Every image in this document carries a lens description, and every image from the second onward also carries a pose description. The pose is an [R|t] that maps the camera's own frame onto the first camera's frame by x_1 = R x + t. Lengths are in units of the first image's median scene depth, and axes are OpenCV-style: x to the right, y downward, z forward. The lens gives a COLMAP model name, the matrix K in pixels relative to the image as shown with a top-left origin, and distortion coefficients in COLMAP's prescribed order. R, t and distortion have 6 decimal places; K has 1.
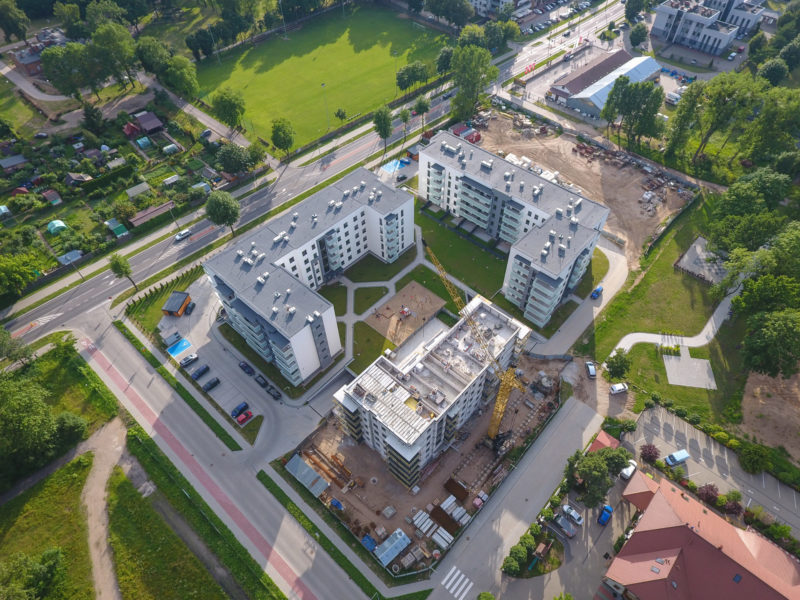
lens RADIAL K [[488.6, 0, 413.3], [0, 488.6, 320.7], [0, 0, 1]] dist [0.005633, -0.008117]
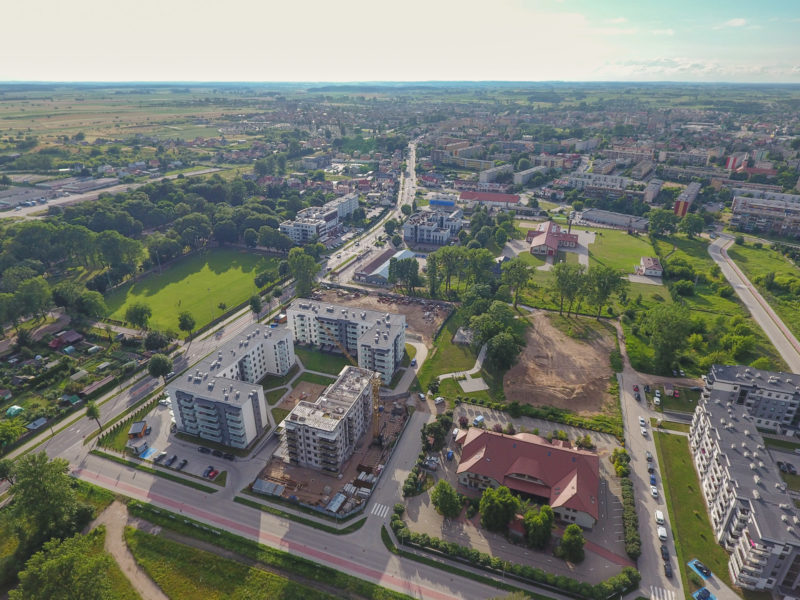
lens RADIAL K [[488.6, 0, 397.7], [0, 488.6, 296.7], [0, 0, 1]] dist [0.005633, -0.008117]
pose [[0.927825, -0.162543, 0.335740, -0.198088], [0.298179, 0.863980, -0.405744, 0.411587], [-0.224122, 0.476570, 0.850089, -0.512148]]
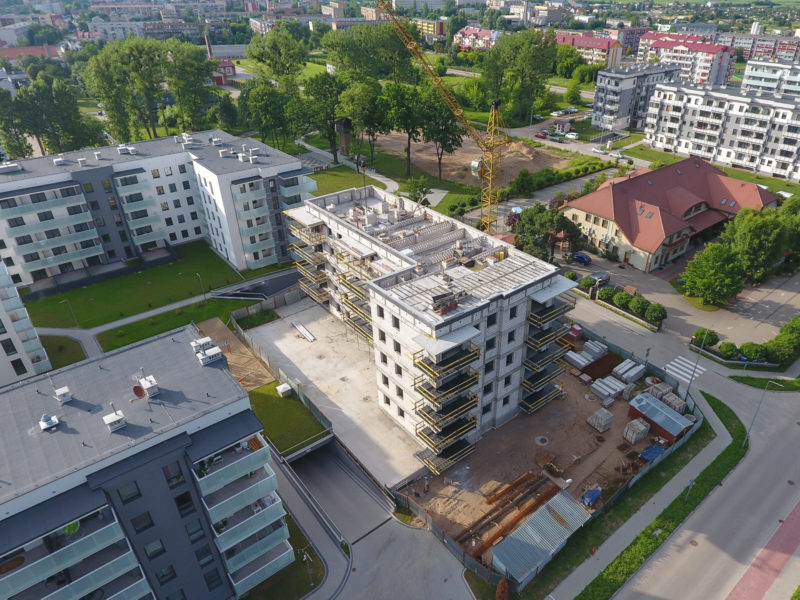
lens RADIAL K [[545.3, 0, 449.6], [0, 545.3, 305.0], [0, 0, 1]] dist [0.008007, -0.010233]
pose [[0.135643, -0.516032, 0.845761, -0.406613], [0.775730, 0.586341, 0.233339, 0.014861], [-0.616315, 0.624432, 0.479835, 0.524093]]
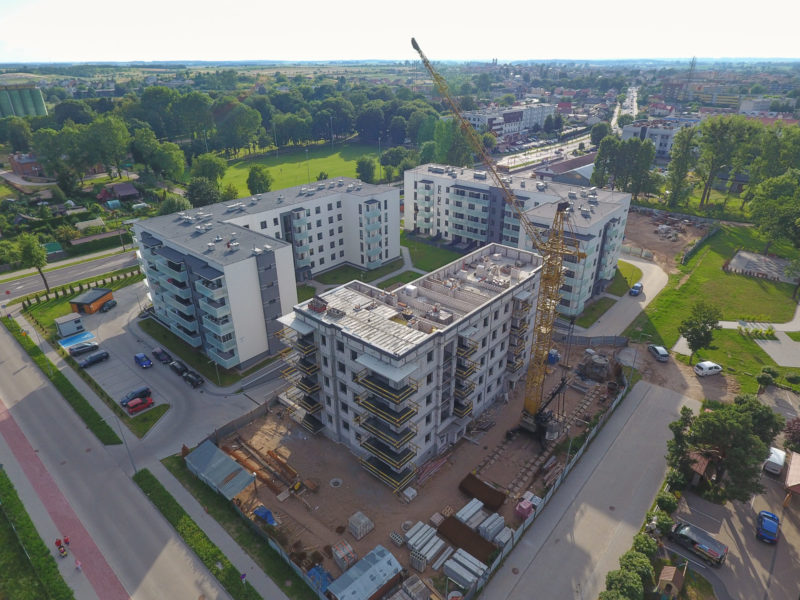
lens RADIAL K [[488.6, 0, 395.0], [0, 488.6, 306.7], [0, 0, 1]] dist [0.005633, -0.008117]
pose [[0.999900, -0.013116, -0.005365, -0.004629], [0.009636, 0.906892, -0.421254, 0.294399], [0.010391, 0.421160, 0.906927, 0.304643]]
